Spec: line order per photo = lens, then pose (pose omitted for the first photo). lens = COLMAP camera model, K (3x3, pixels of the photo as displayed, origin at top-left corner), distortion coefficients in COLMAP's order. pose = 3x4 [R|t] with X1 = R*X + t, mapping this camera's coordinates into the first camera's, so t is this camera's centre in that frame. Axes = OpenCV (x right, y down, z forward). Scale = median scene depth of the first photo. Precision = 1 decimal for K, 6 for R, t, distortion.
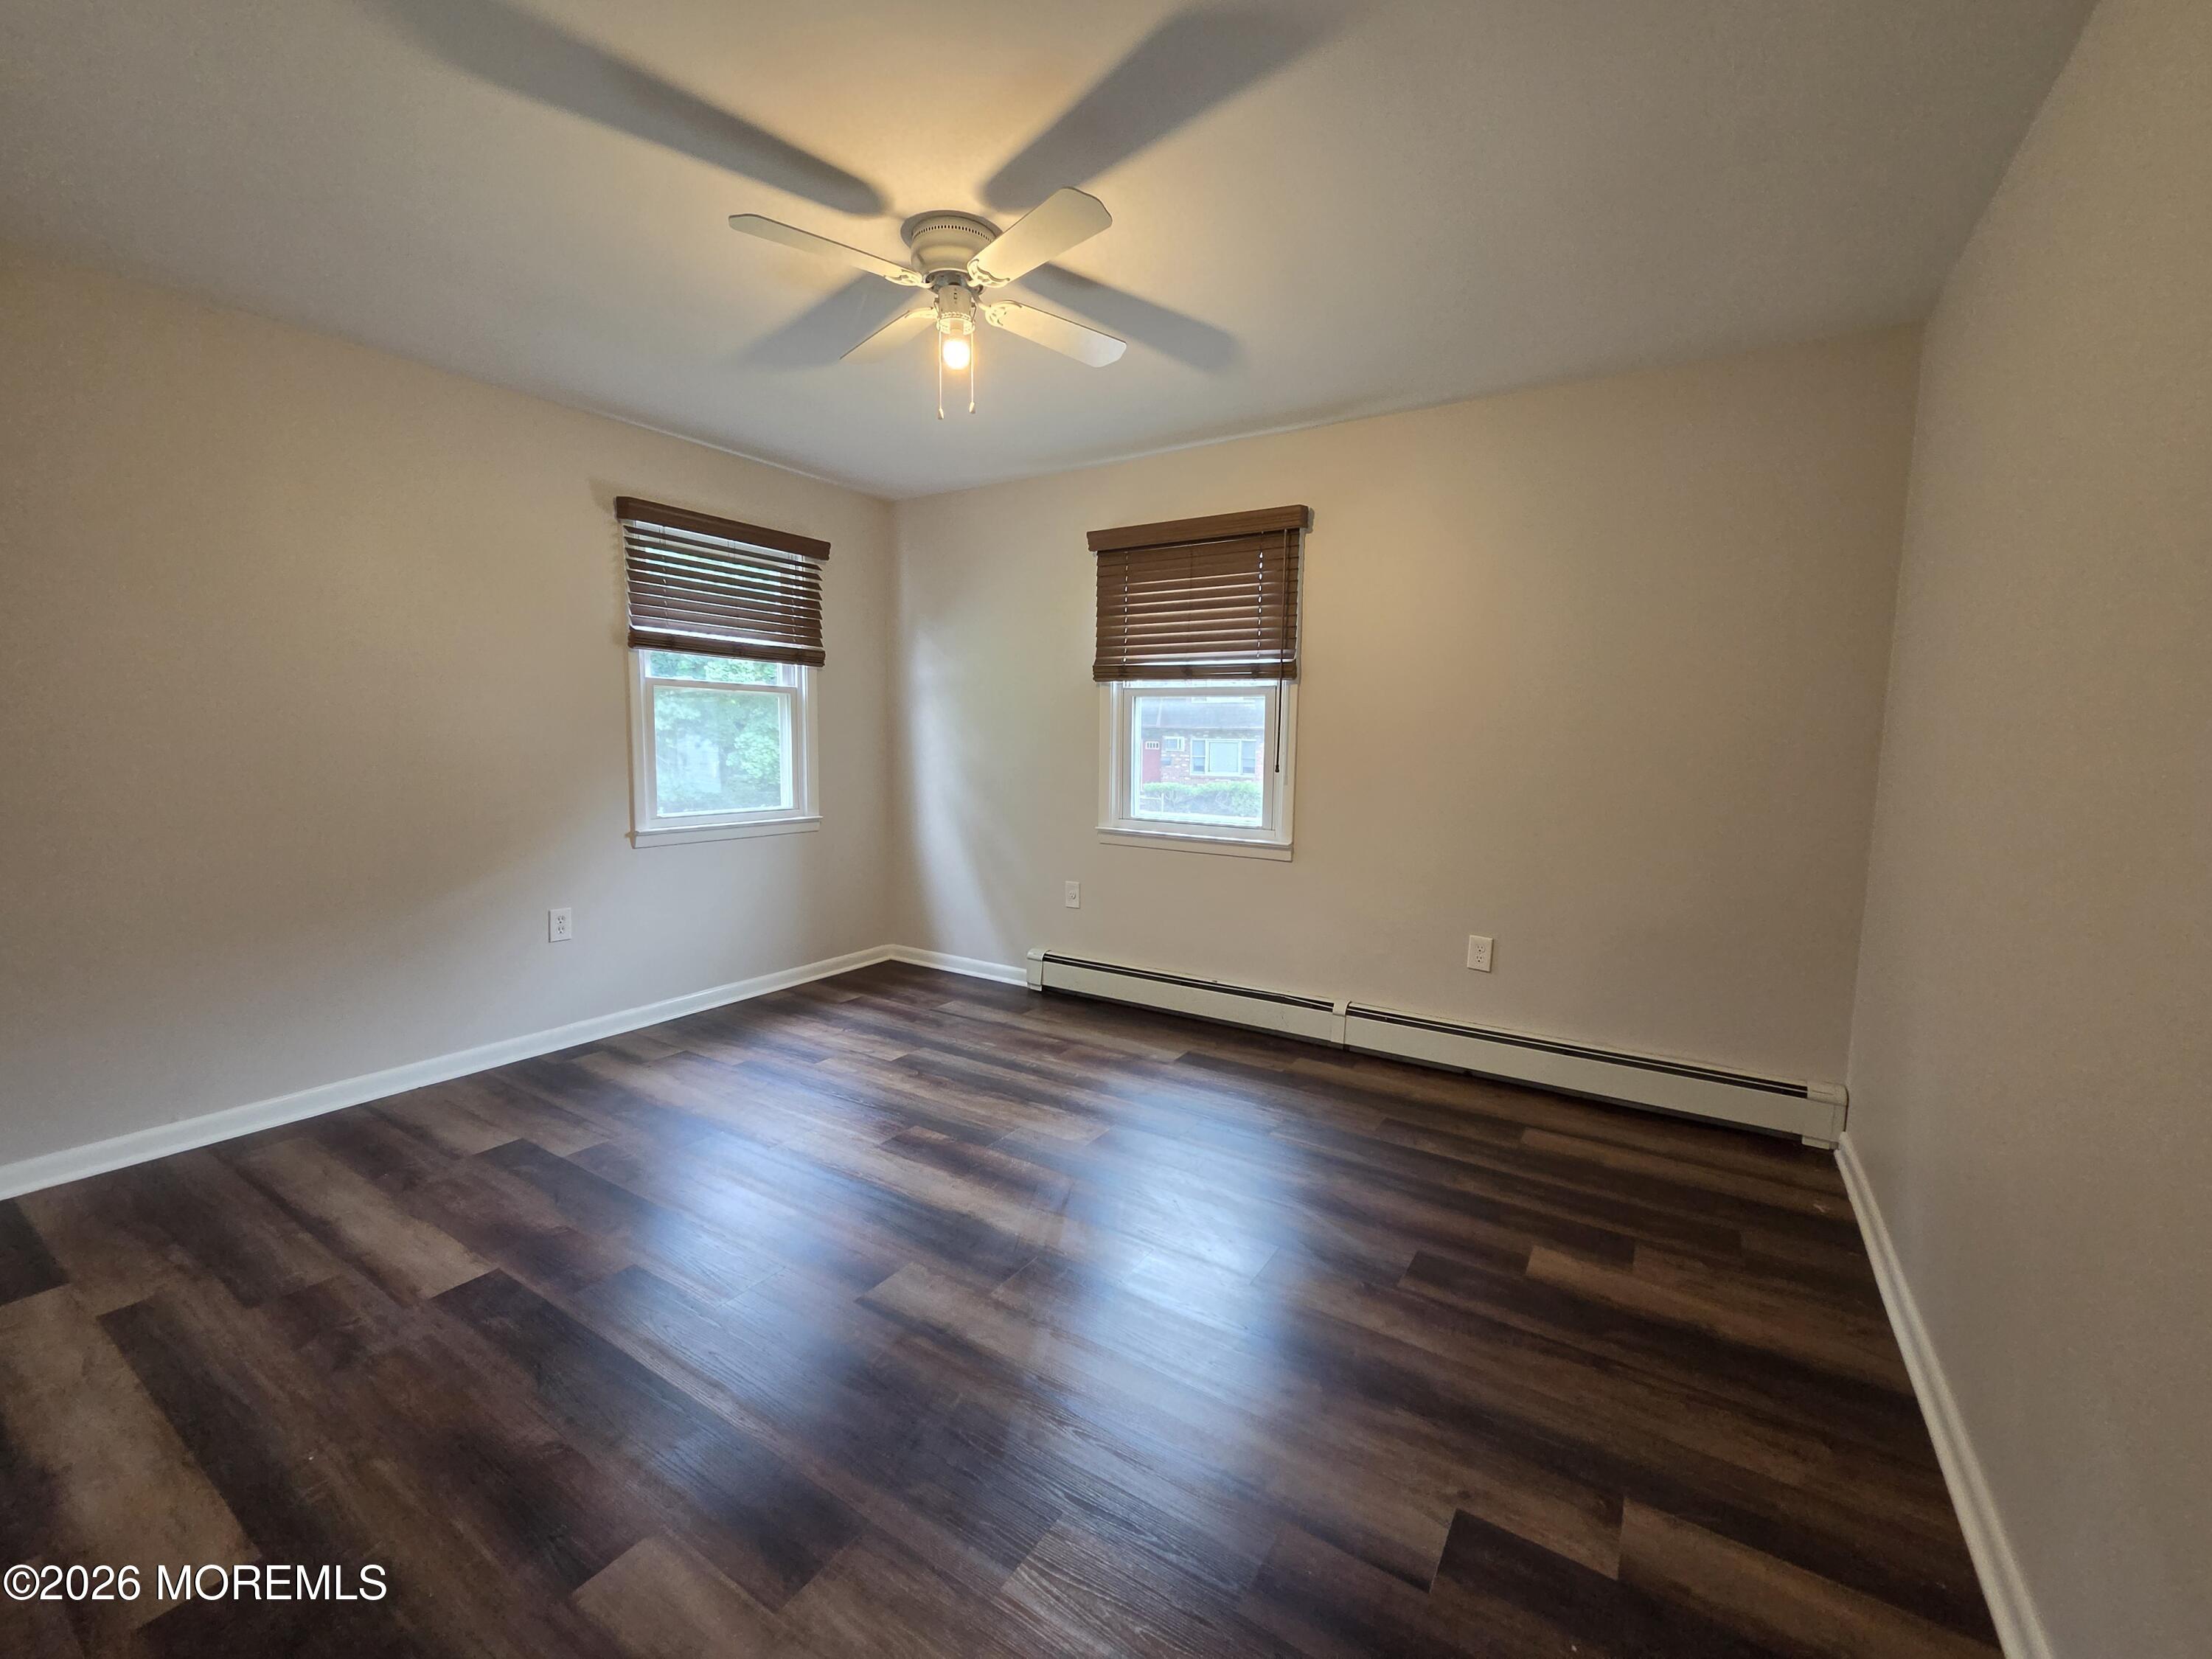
lens RADIAL K [[907.5, 0, 1106.7], [0, 907.5, 830.8], [0, 0, 1]] dist [0.001273, -0.000077]
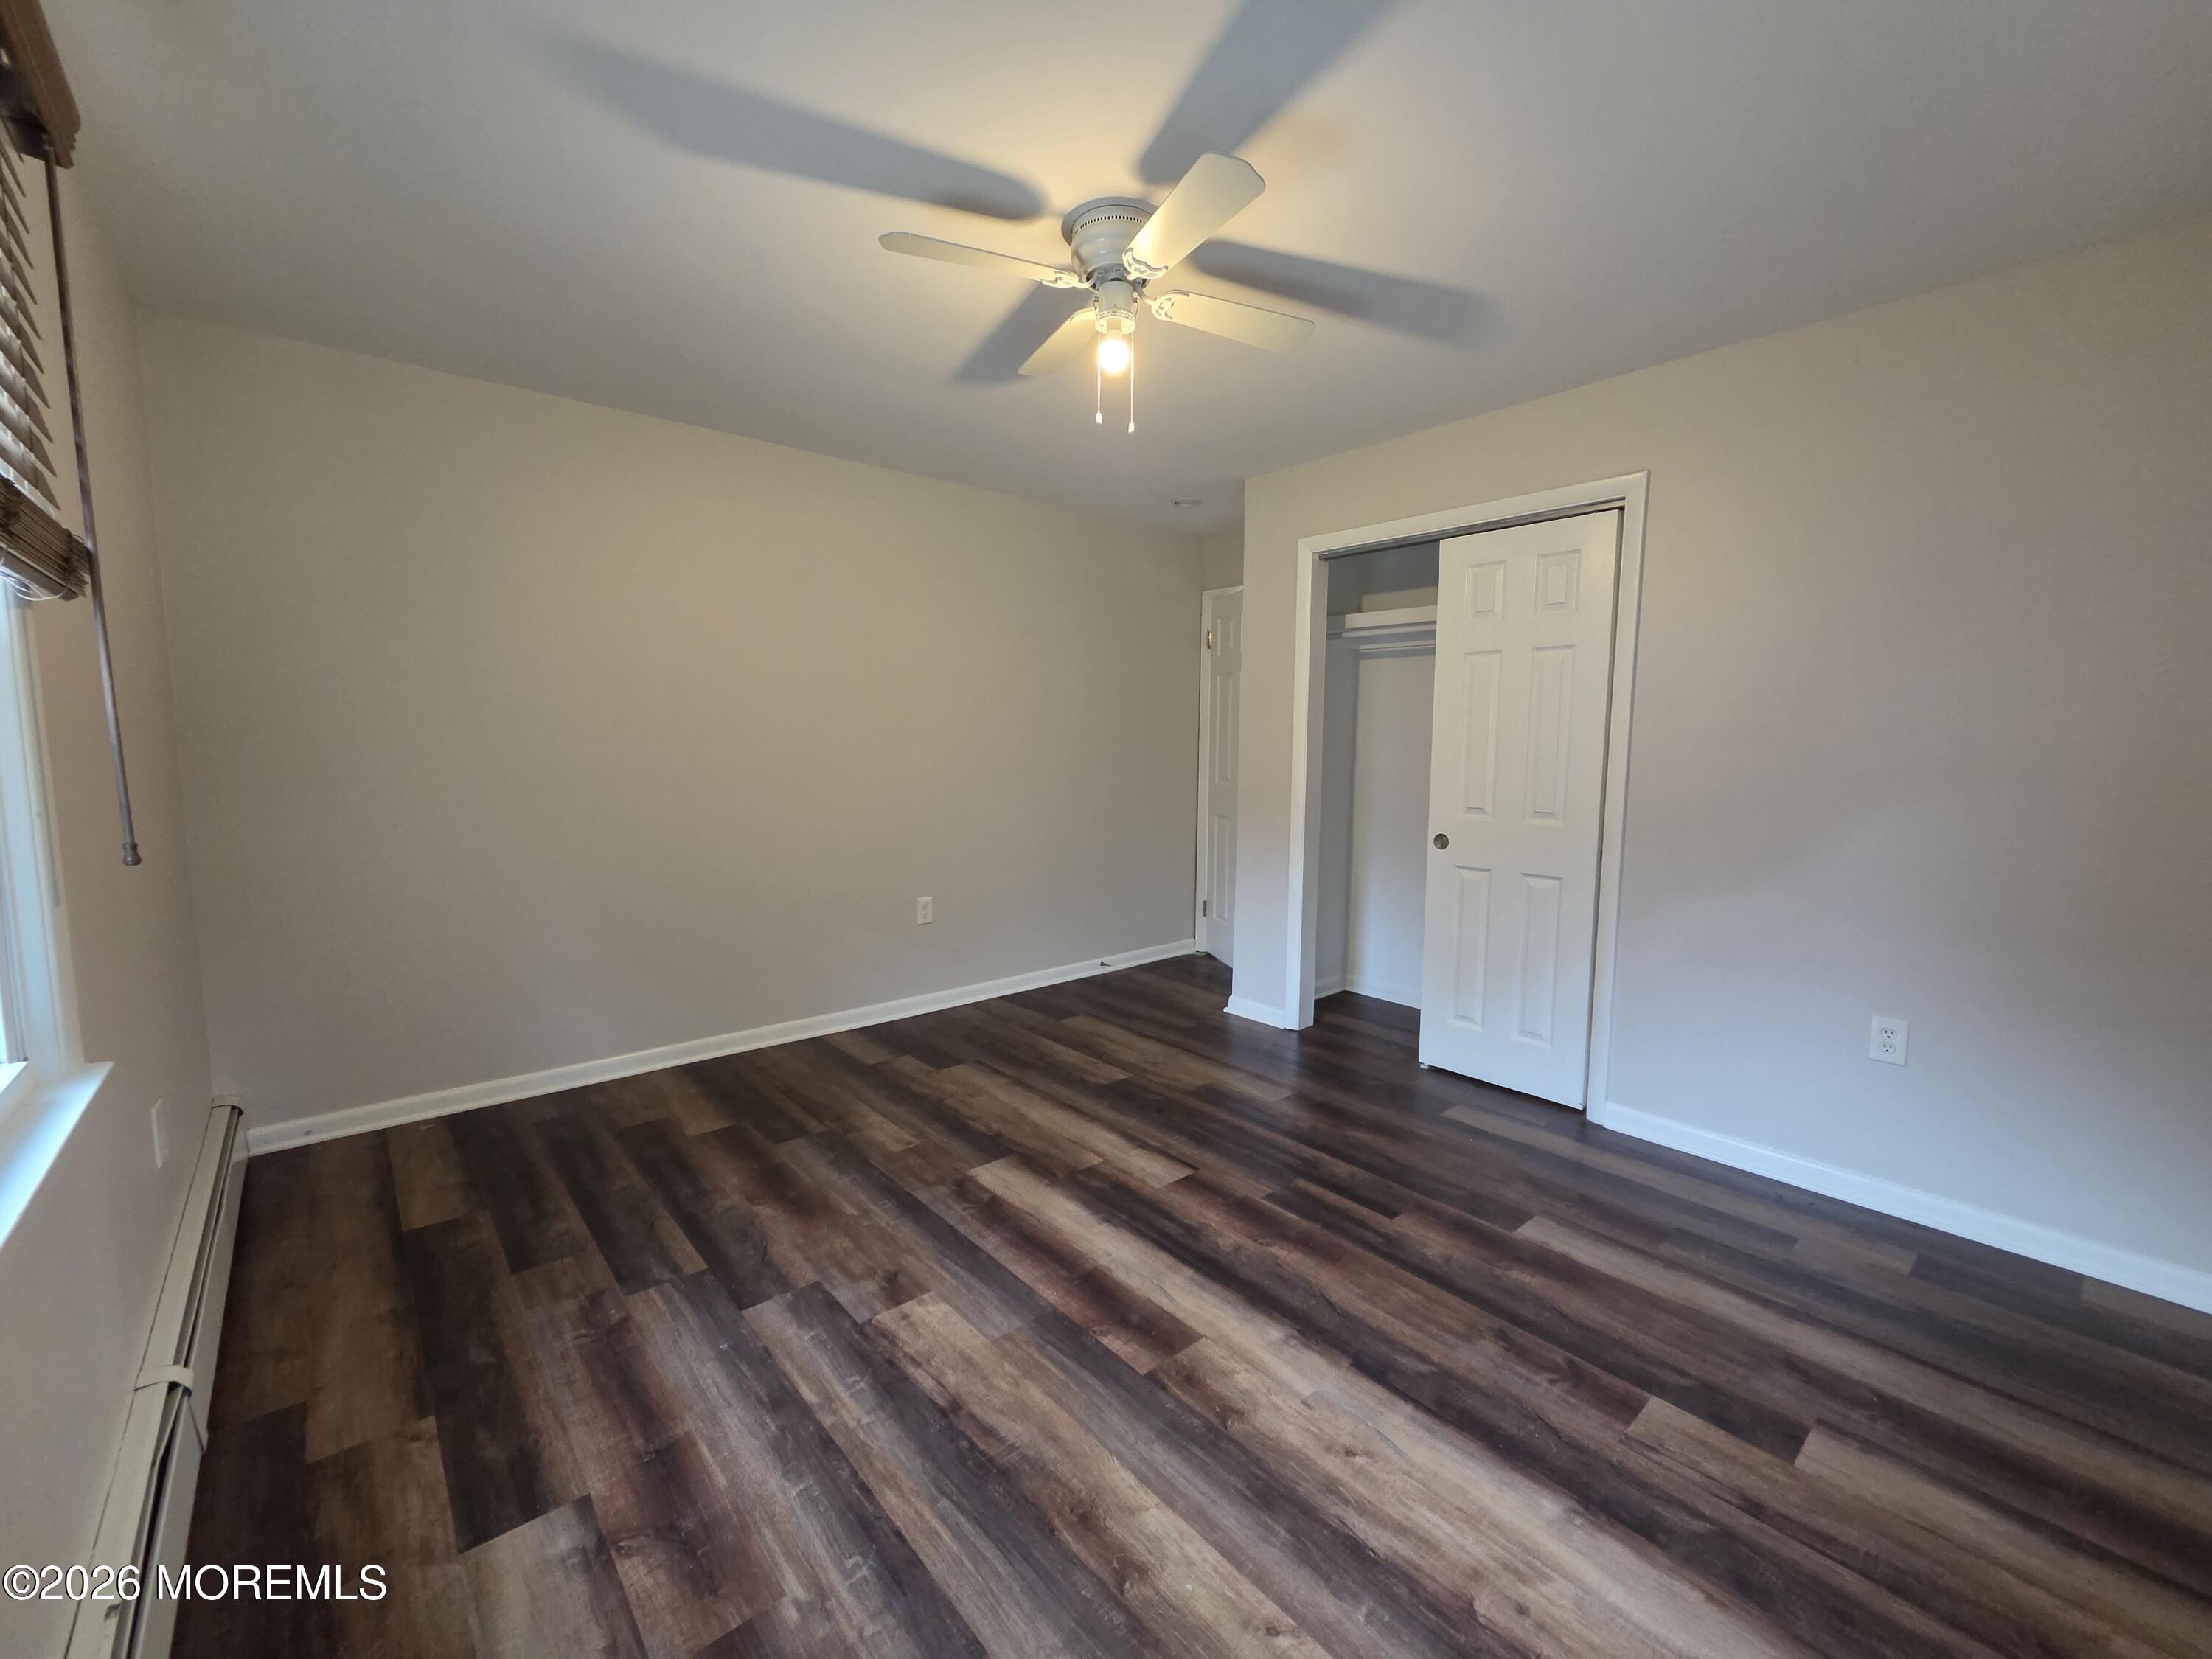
lens RADIAL K [[907.5, 0, 1106.7], [0, 907.5, 830.8], [0, 0, 1]] dist [0.001273, -0.000077]
pose [[-0.958238, -0.051269, 0.281340, -0.325962], [0.008808, 0.978040, 0.208231, -0.173268], [-0.285838, 0.202013, -0.936743, 1.442744]]
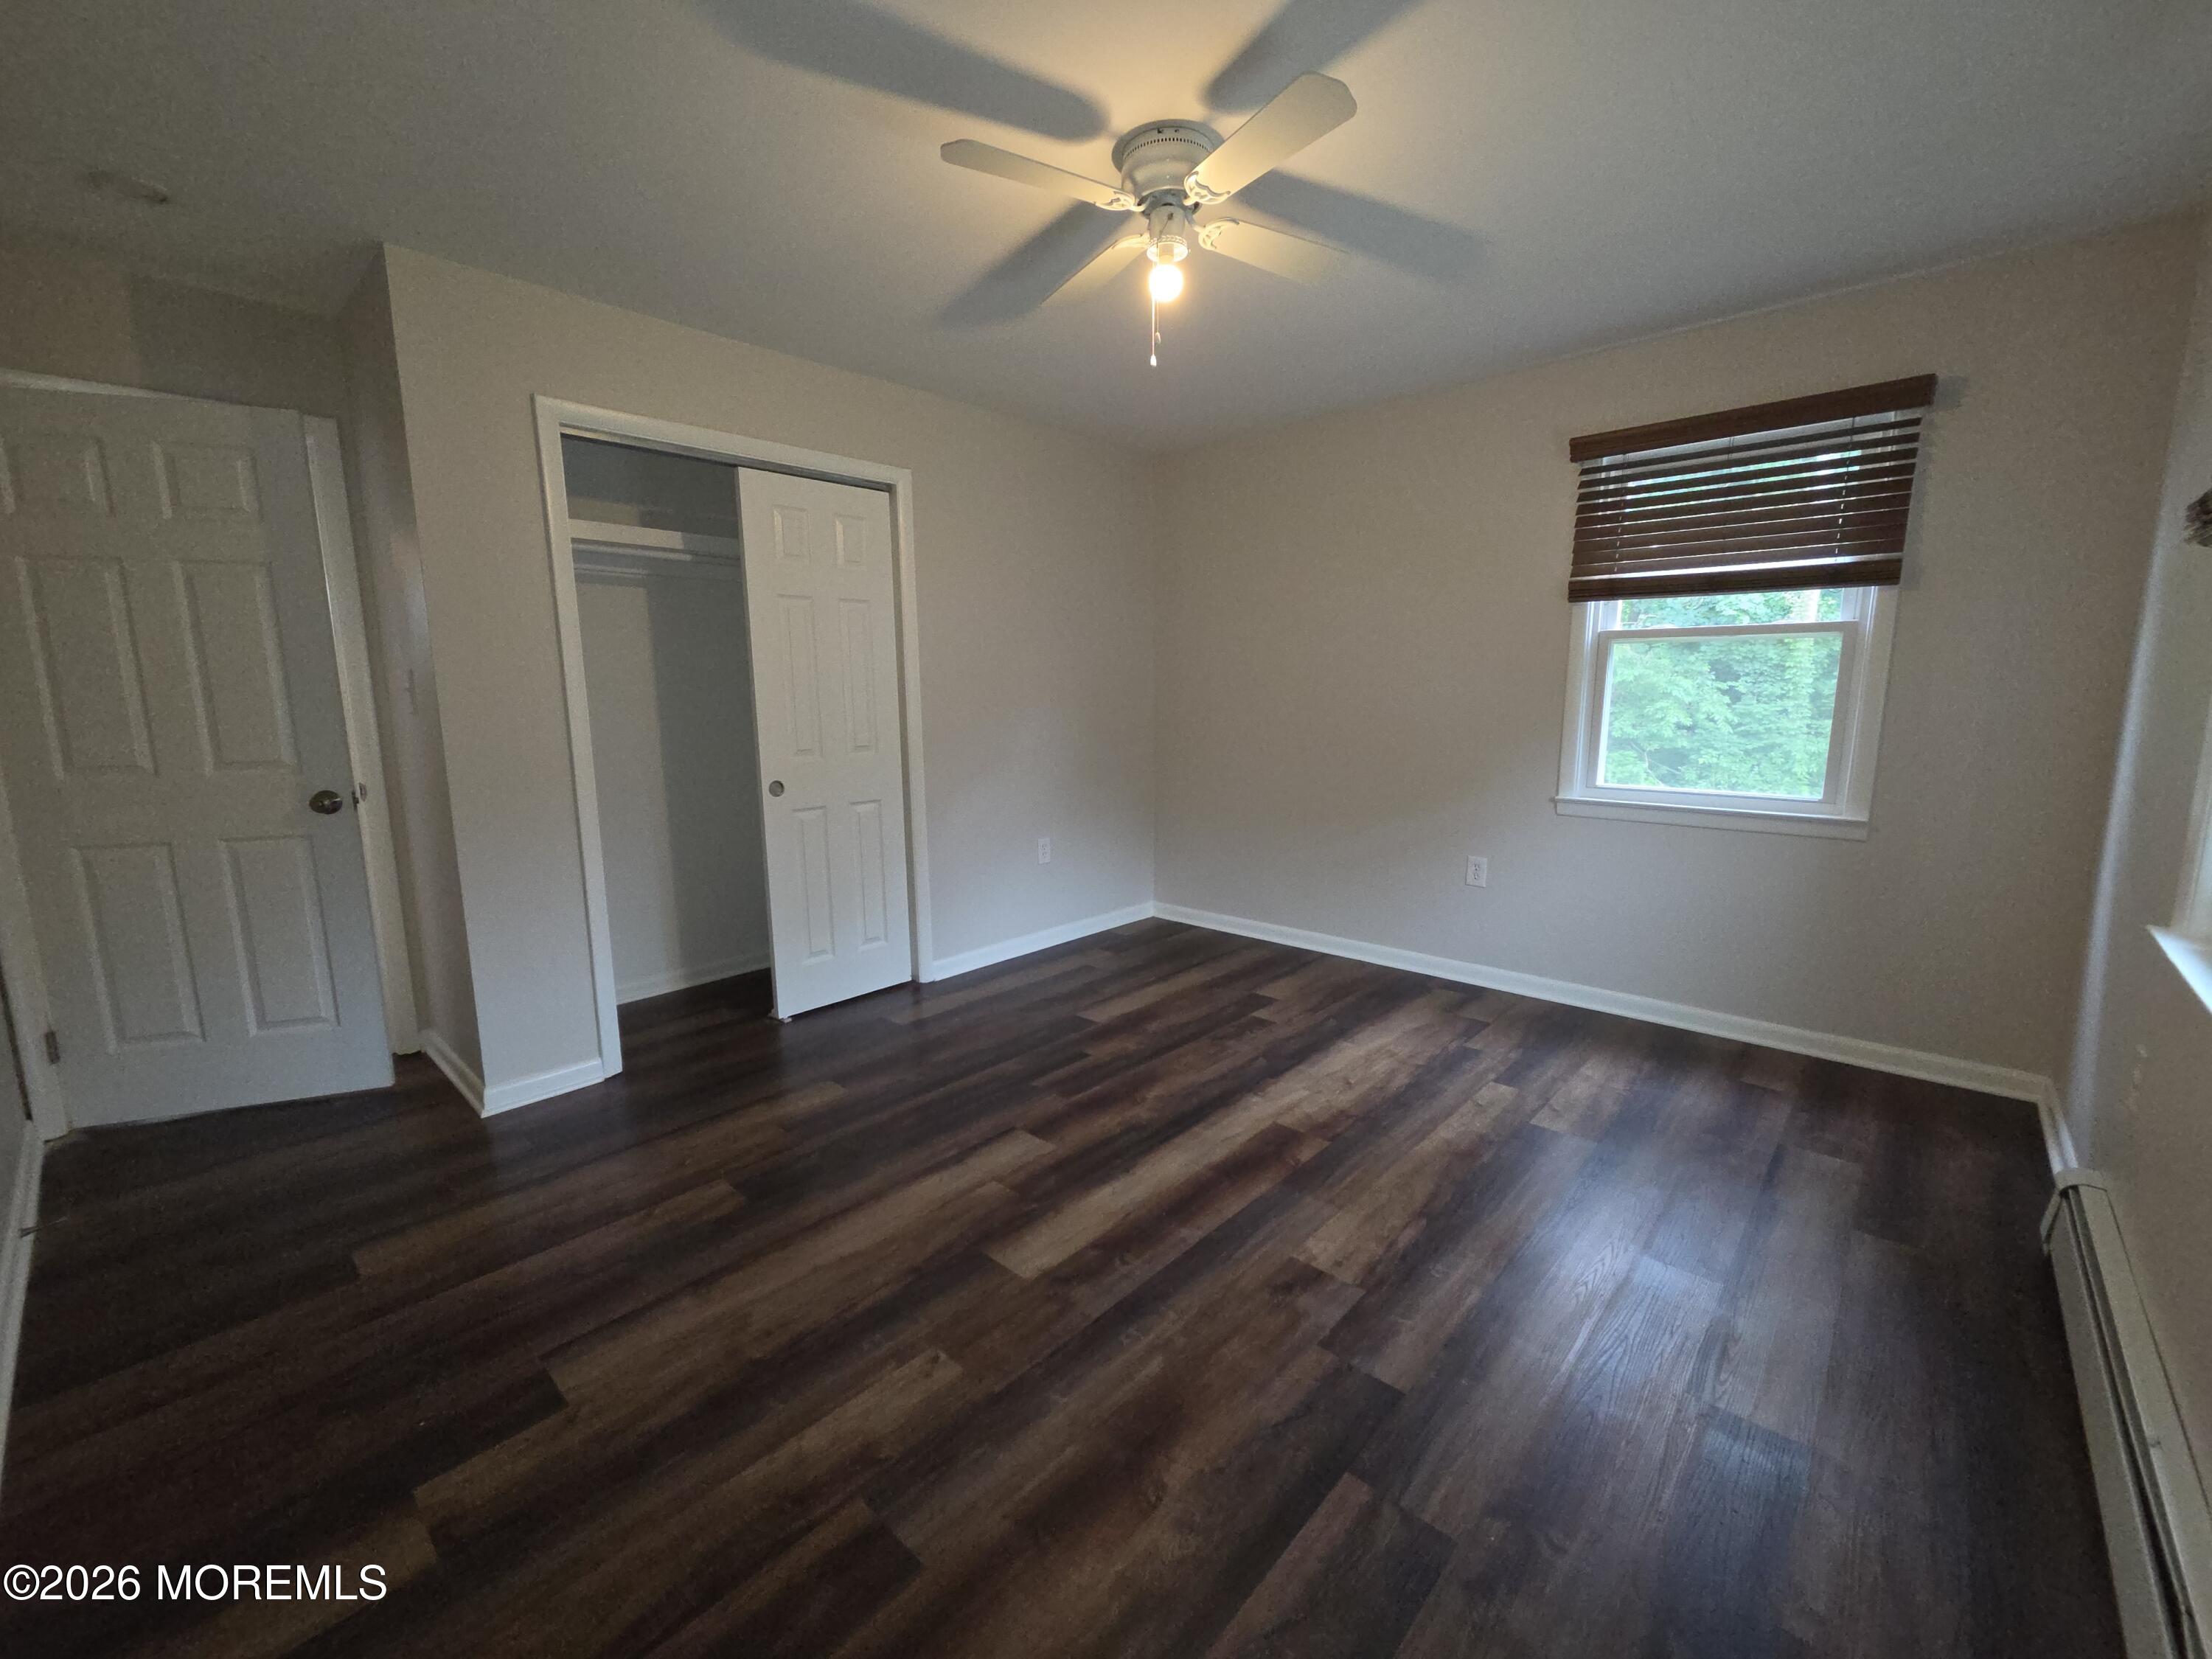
lens RADIAL K [[907.5, 0, 1106.7], [0, 907.5, 830.8], [0, 0, 1]] dist [0.001273, -0.000077]
pose [[-0.173033, 0.140772, -0.974804, 0.604832], [-0.097816, 0.982384, 0.159230, -0.085094], [0.980047, 0.122903, -0.156215, 0.837142]]
